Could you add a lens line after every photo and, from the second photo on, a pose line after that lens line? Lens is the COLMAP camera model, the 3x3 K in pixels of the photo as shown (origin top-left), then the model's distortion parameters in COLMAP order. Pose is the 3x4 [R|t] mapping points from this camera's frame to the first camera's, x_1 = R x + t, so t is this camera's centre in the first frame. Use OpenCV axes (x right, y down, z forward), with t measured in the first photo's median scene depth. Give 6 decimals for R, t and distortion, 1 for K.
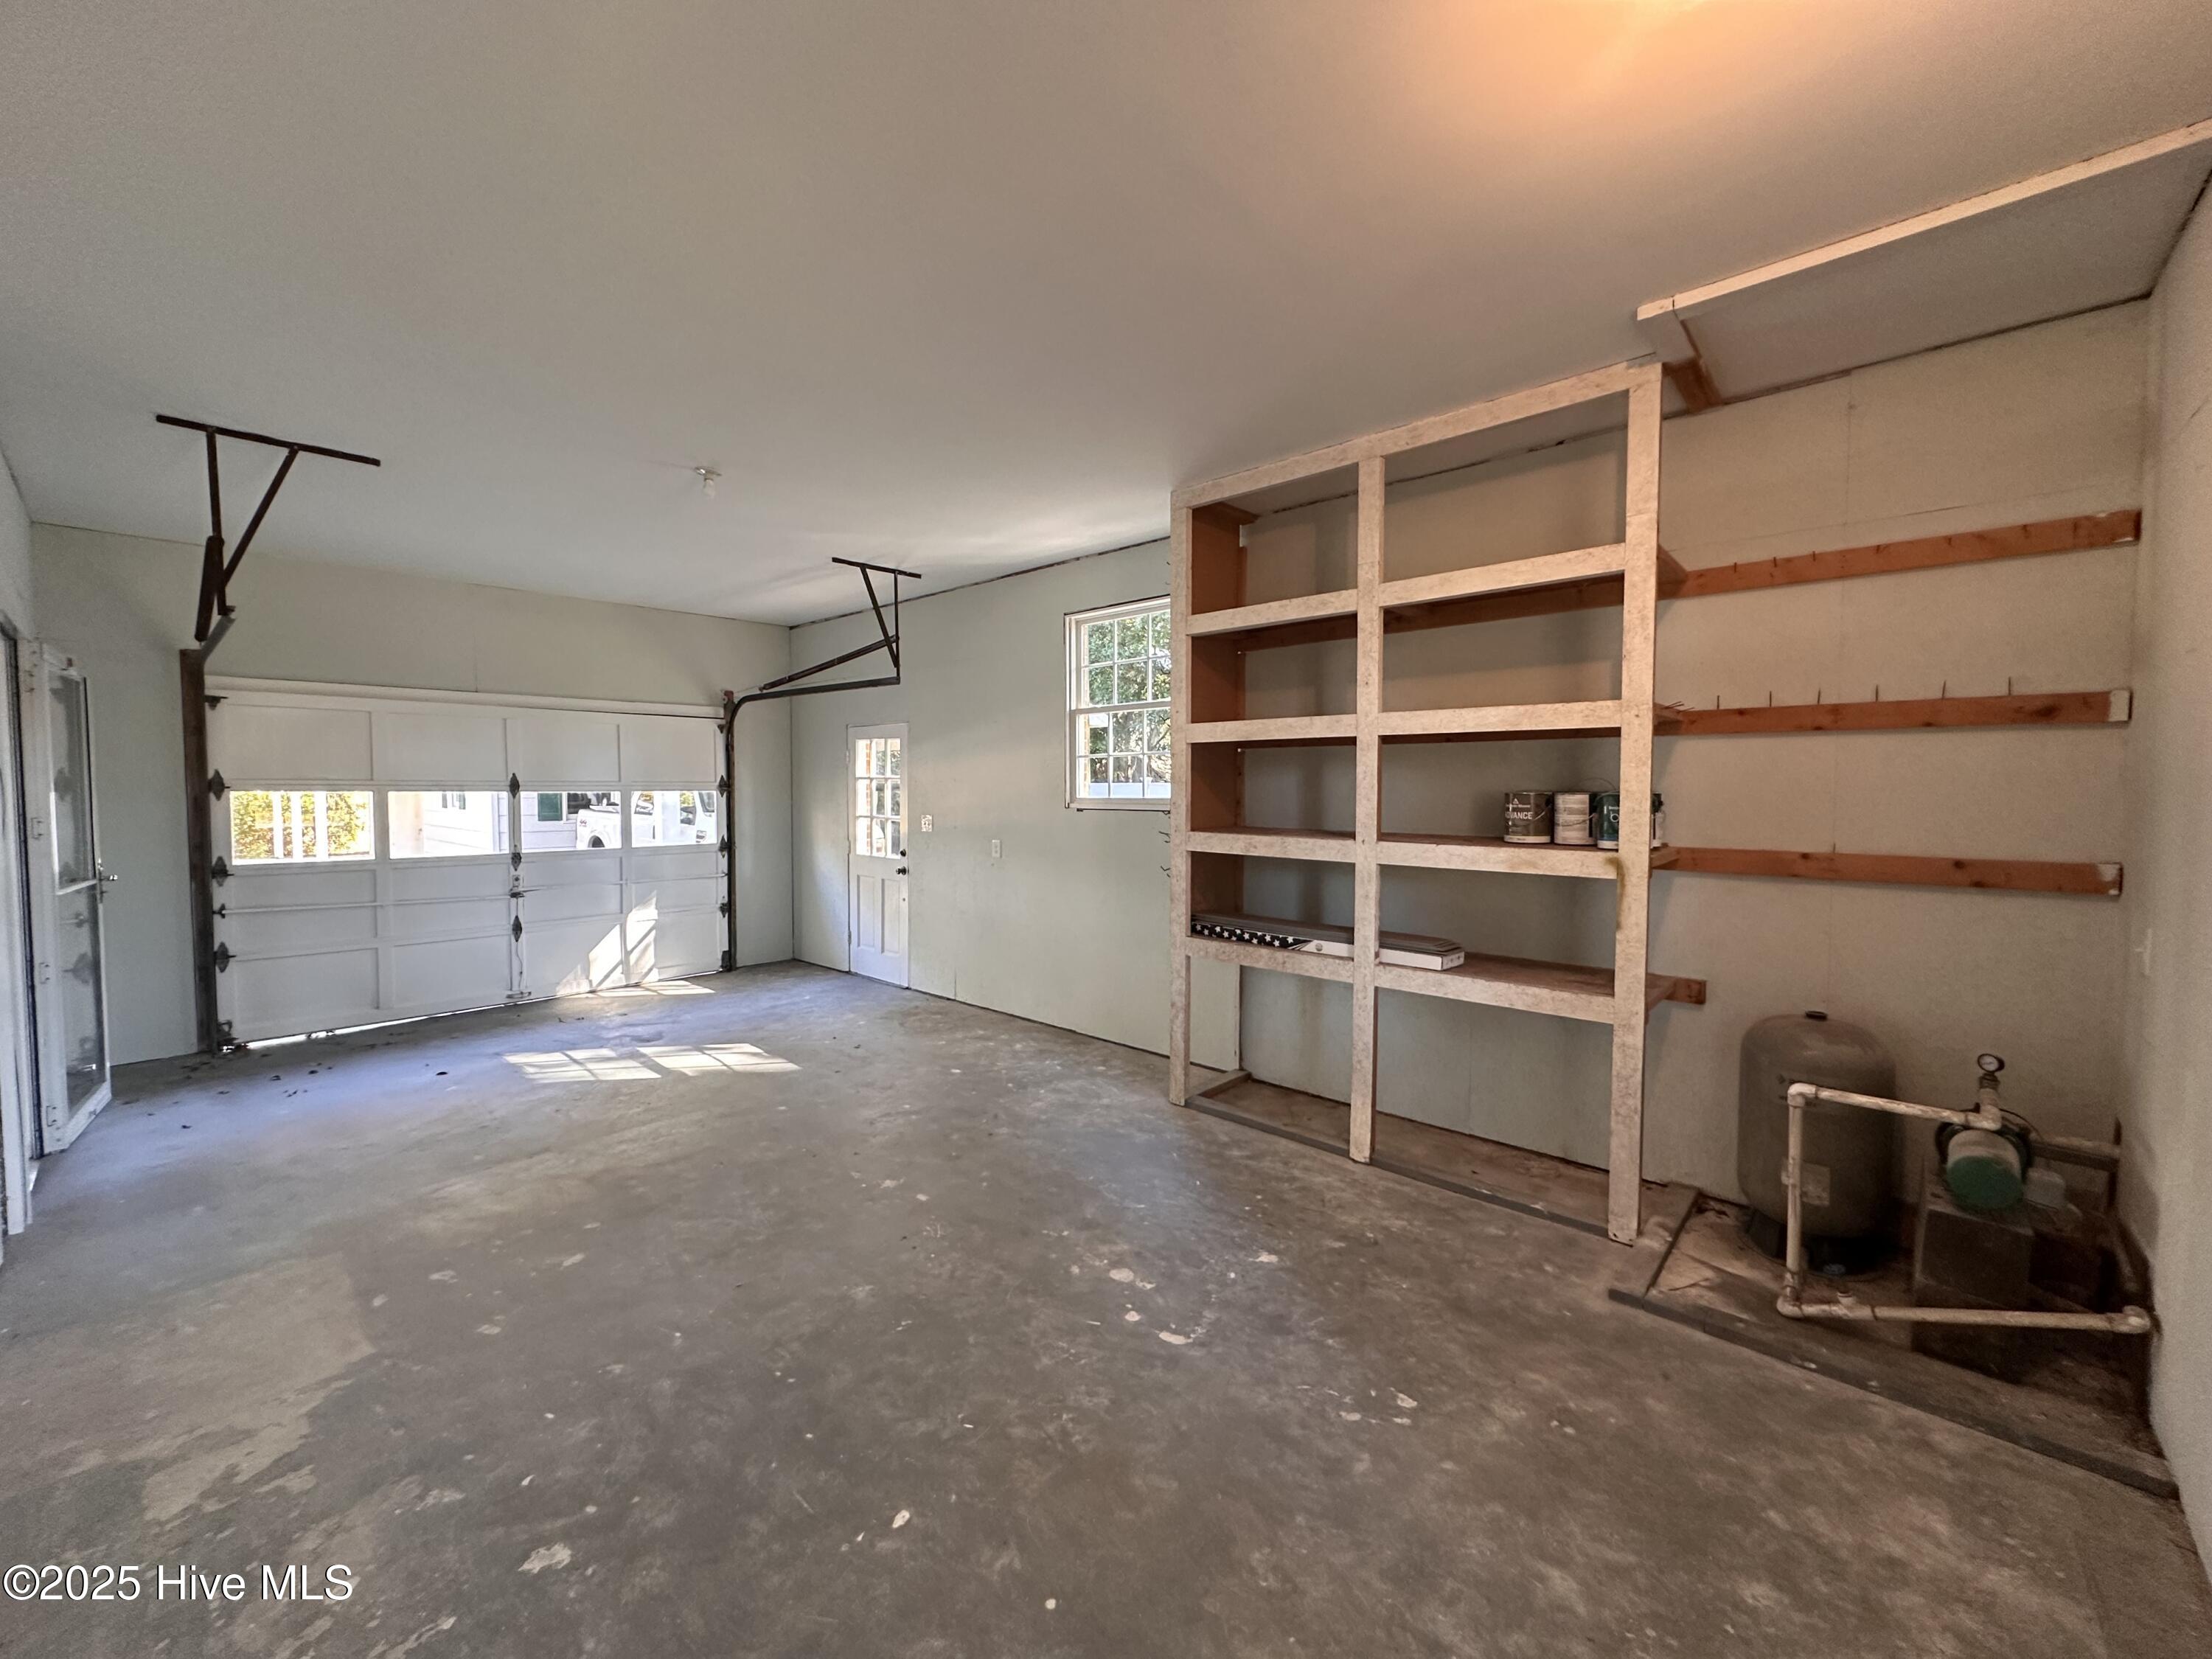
lens RADIAL K [[879.2, 0, 1104.7], [0, 879.2, 823.8], [0, 0, 1]] dist [-0.002261, 0.000472]
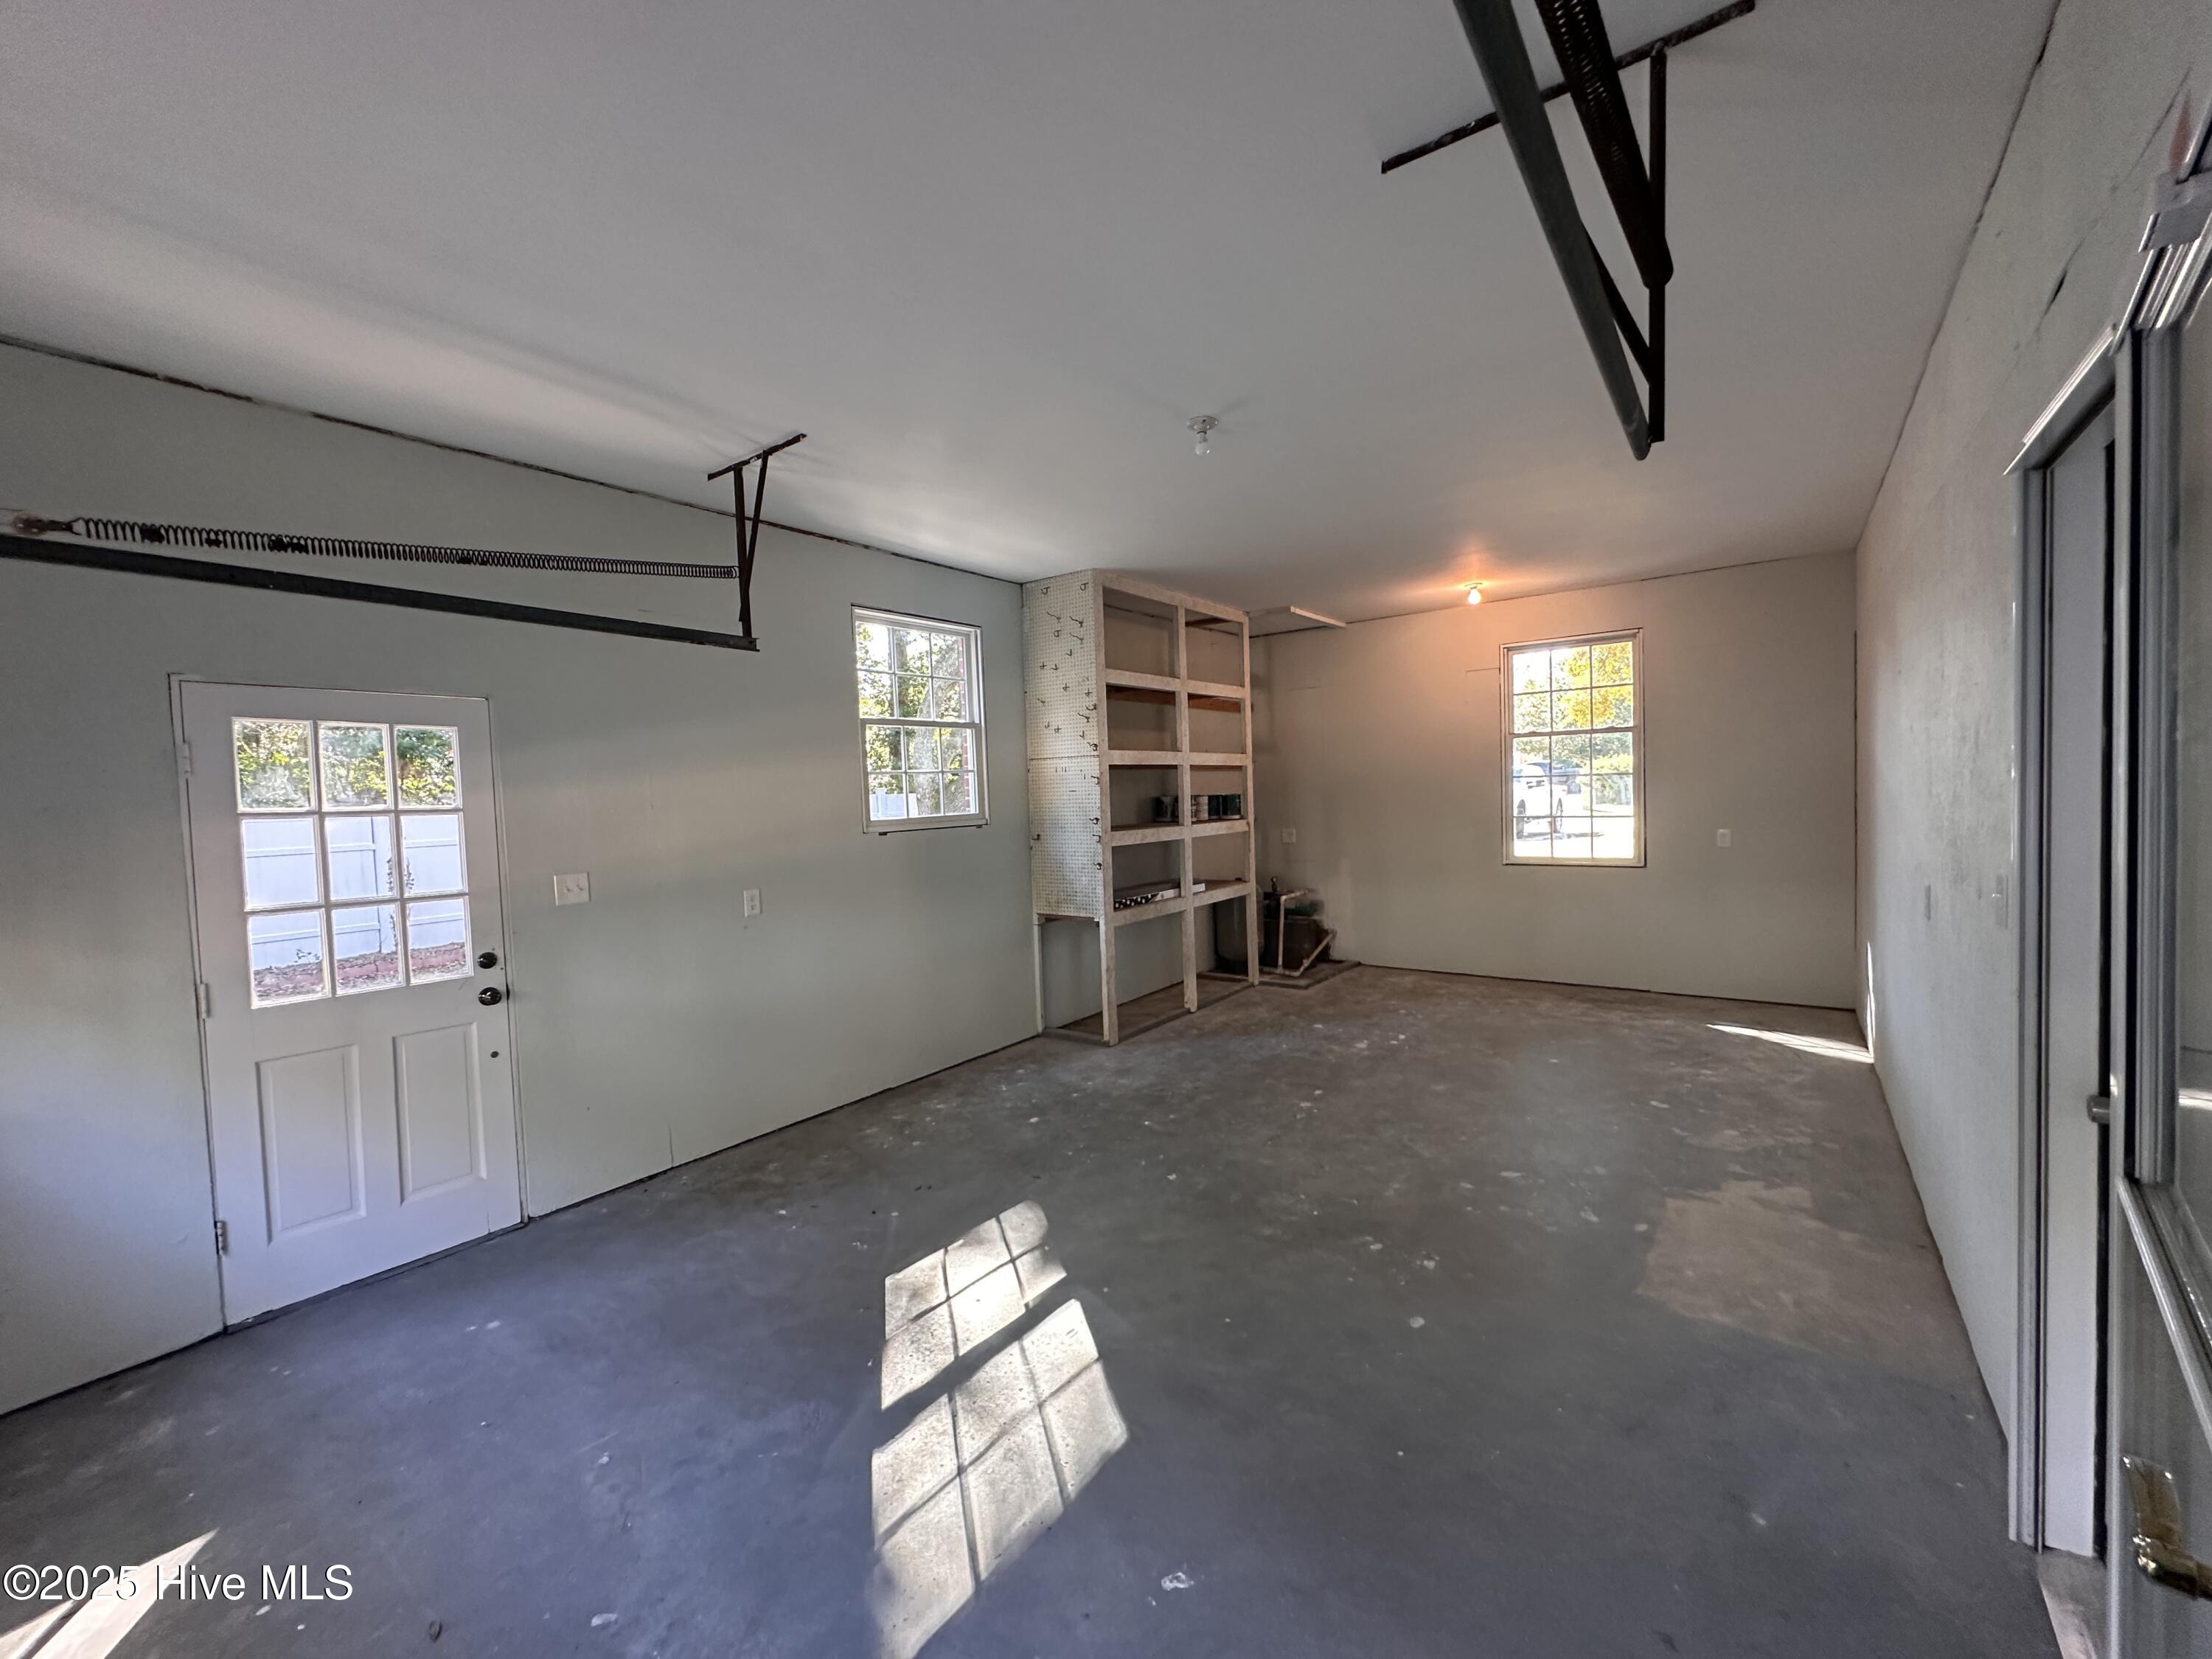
lens RADIAL K [[879.2, 0, 1104.7], [0, 879.2, 823.8], [0, 0, 1]] dist [-0.002261, 0.000472]
pose [[-0.091017, -0.033908, 0.995272, -1.278884], [0.079715, 0.995965, 0.041221, -0.061169], [-0.992654, 0.083090, -0.087947, 1.187503]]
